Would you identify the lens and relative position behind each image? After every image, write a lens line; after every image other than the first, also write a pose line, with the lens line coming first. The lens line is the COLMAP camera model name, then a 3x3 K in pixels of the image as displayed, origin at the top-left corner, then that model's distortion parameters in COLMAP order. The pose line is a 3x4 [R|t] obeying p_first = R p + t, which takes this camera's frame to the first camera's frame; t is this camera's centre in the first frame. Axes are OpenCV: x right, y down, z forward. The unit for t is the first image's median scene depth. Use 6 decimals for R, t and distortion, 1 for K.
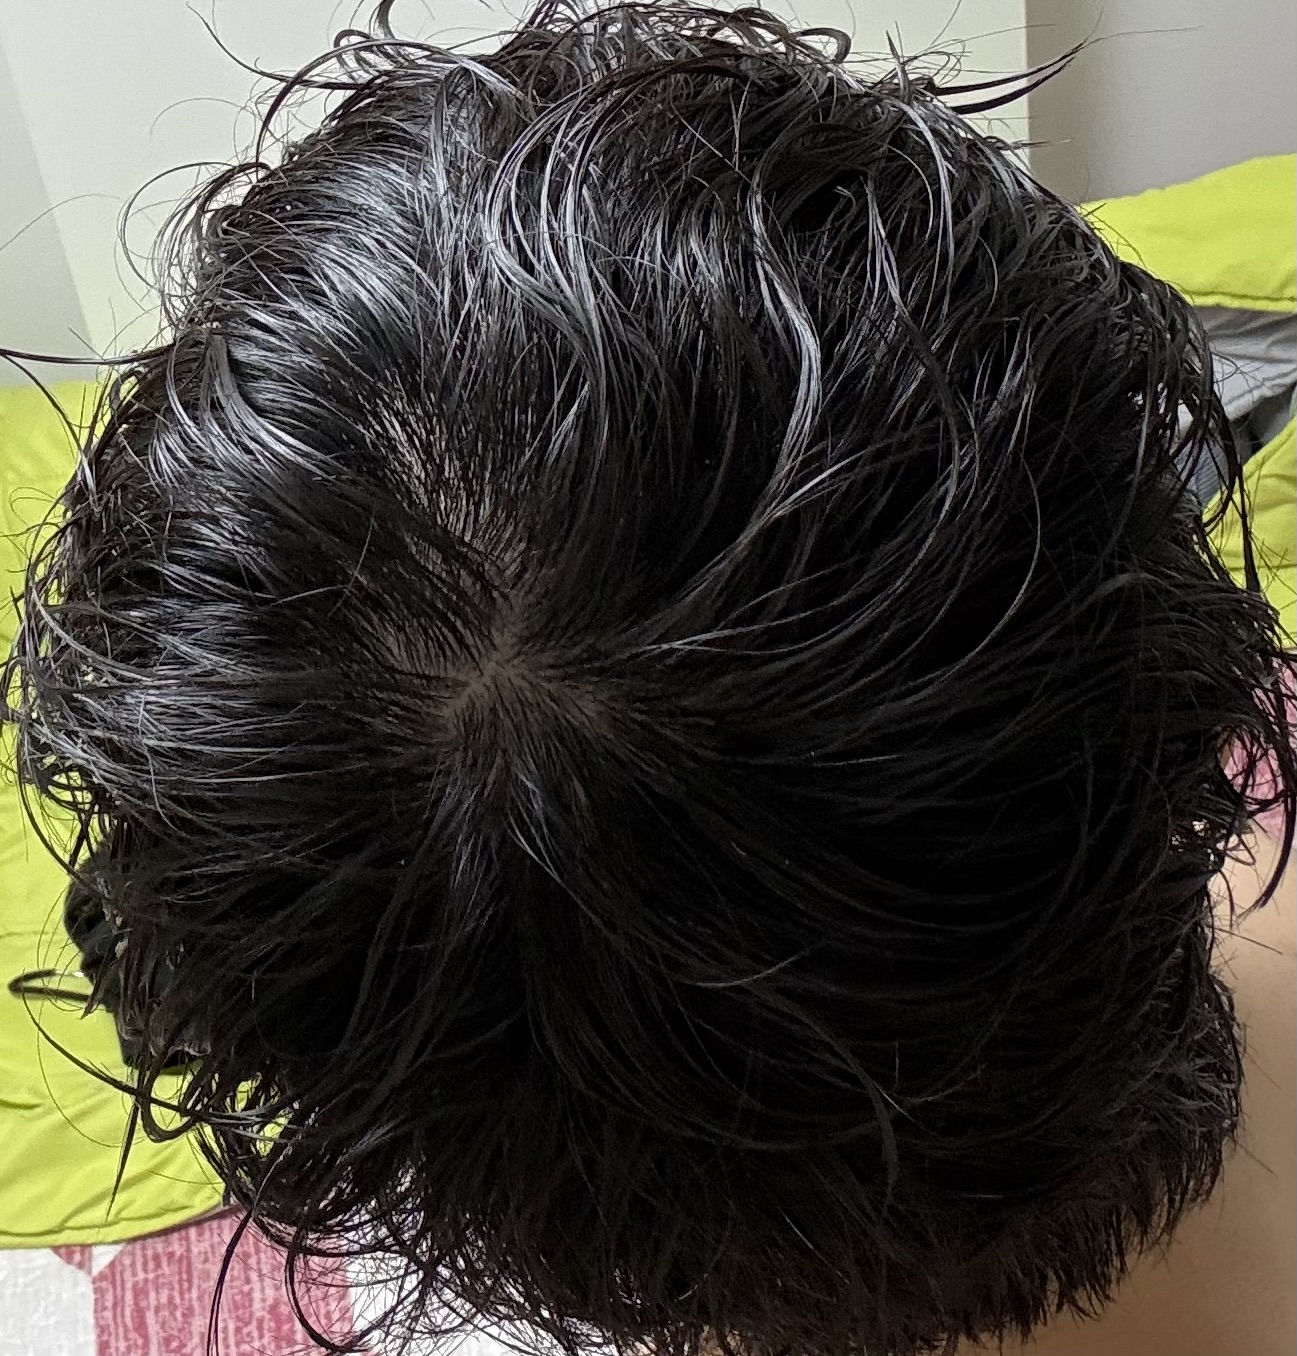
lens RADIAL K [[1365.9, 0, 654.1], [0, 1365.9, 678.5], [0, 0, 1]] dist [-0.027607, 0.000000]
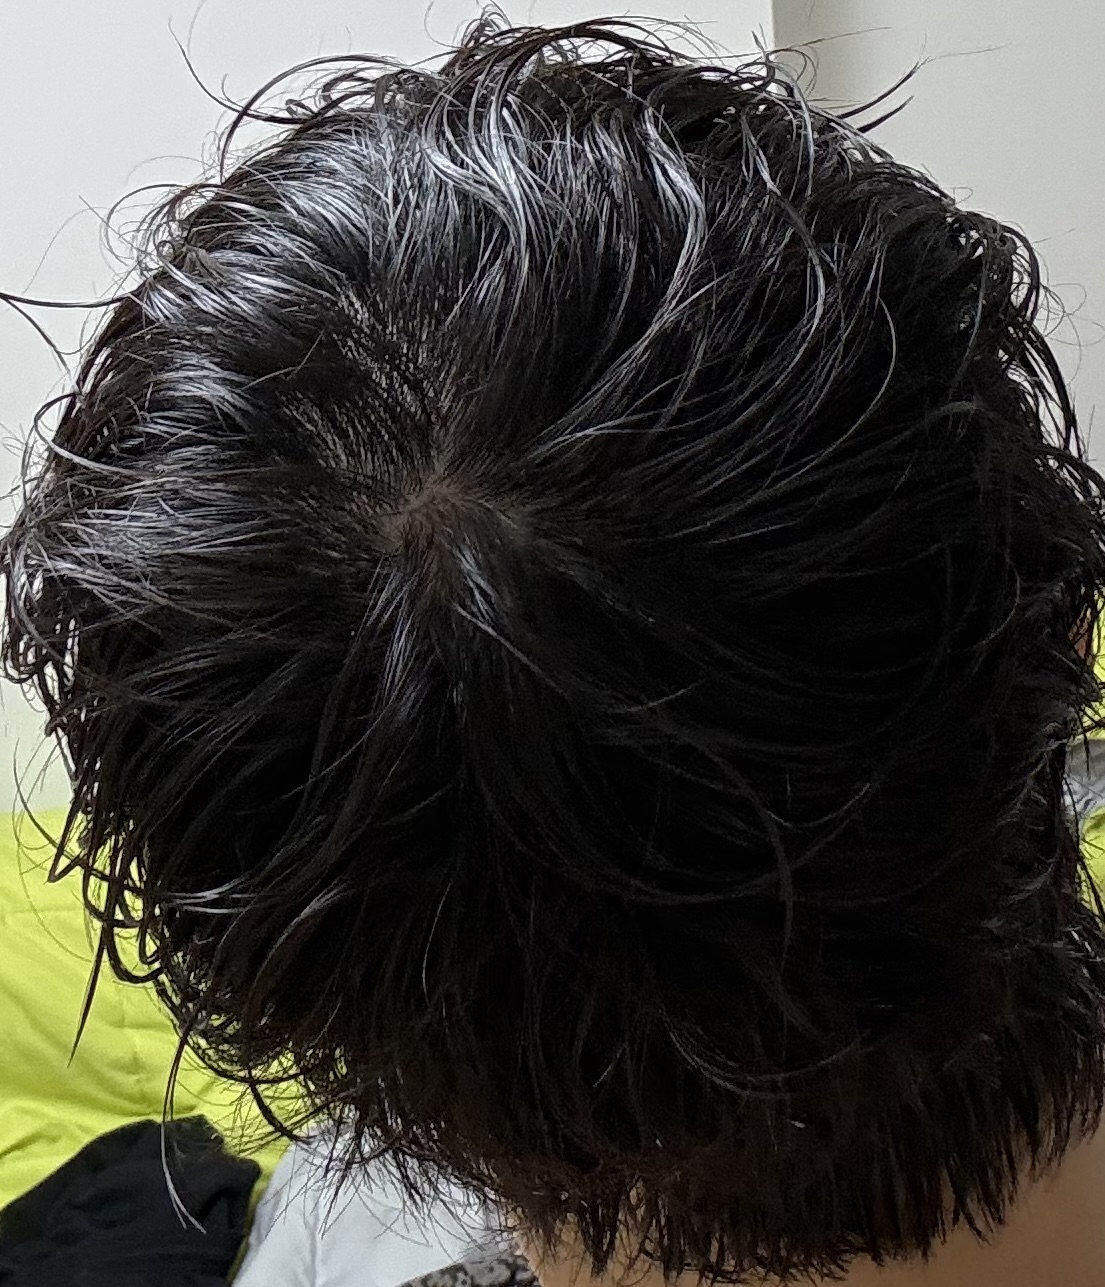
lens RADIAL K [[1268.4, 0, 546.4], [0, 1268.4, 643.0], [0, 0, 1]] dist [0.023629, 0.000000]
pose [[0.999932, -0.011621, -0.000032, -0.020579], [0.011529, 0.992339, -0.123007, 0.258259], [0.001461, 0.122998, 0.992406, -0.058677]]
